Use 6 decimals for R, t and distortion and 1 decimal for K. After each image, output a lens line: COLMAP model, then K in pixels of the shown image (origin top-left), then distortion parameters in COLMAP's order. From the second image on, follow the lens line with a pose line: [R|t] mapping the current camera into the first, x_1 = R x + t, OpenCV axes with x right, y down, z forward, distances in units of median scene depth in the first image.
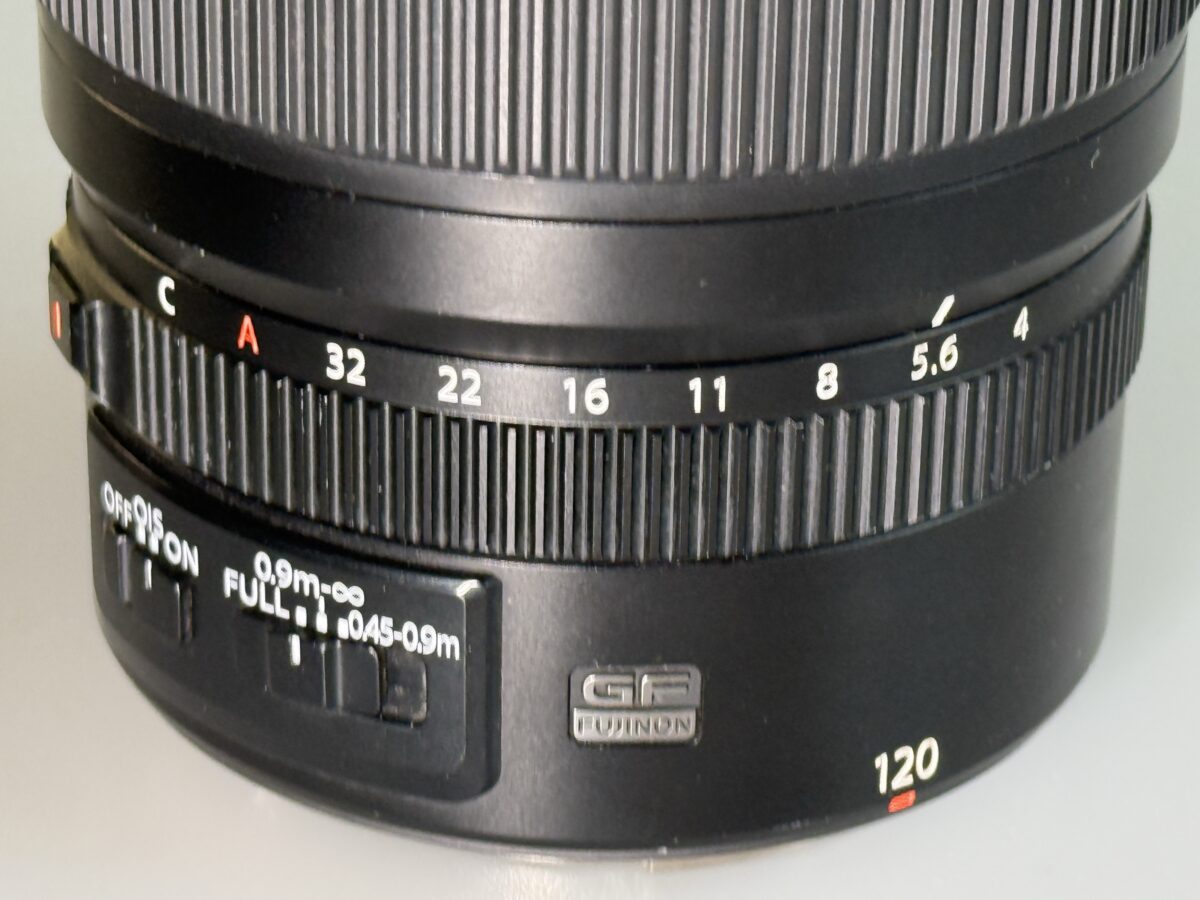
lens RADIAL K [[4502.6, 0, 601.8], [0, 4502.6, 447.6], [0, 0, 1]] dist [0.253063, 0.000000]
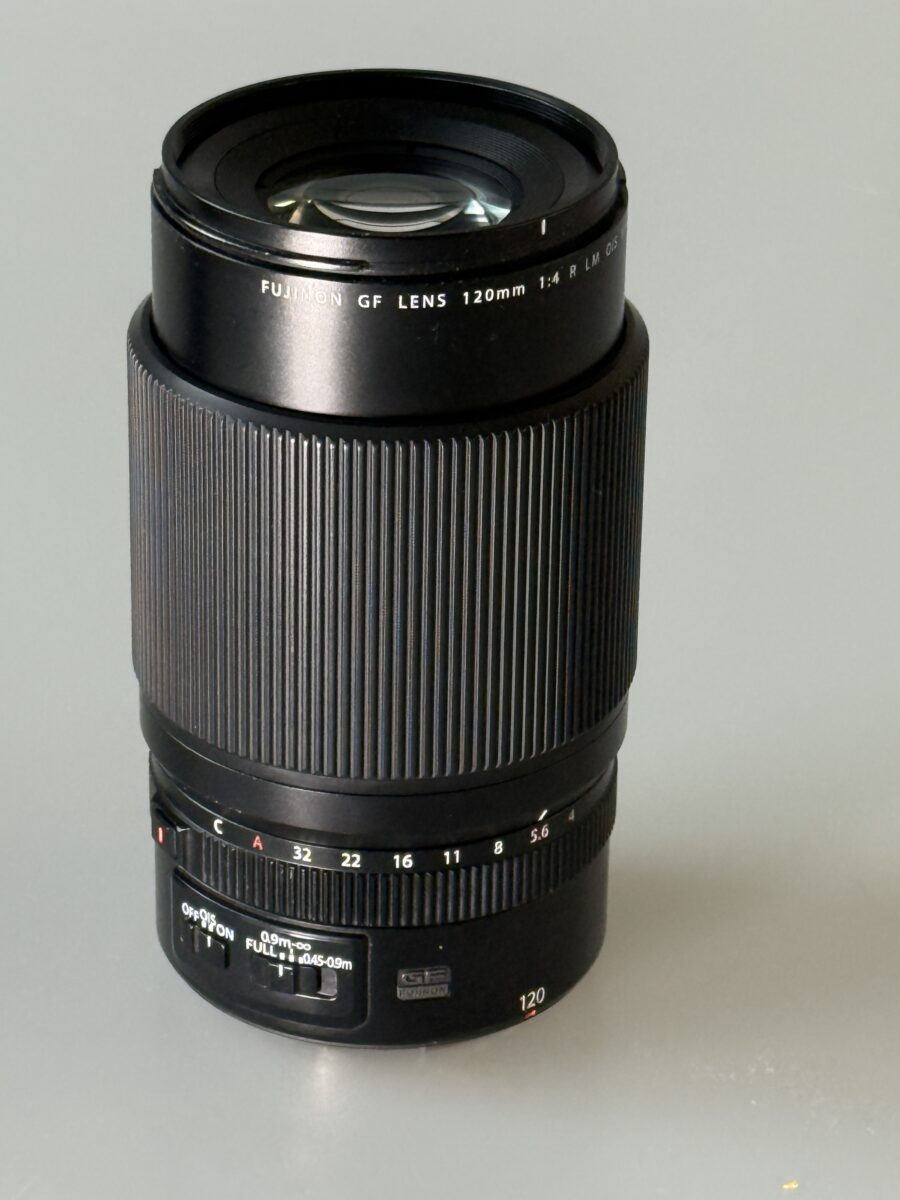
lens RADIAL K [[4502.6, 0, 446.9], [0, 4502.6, 602.4], [0, 0, 1]] dist [0.253063, 0.000000]
pose [[0.991280, -0.063120, 0.115674, -0.246092], [0.062774, 0.998006, 0.006639, -0.161168], [-0.115862, 0.000681, 0.993265, -1.396313]]
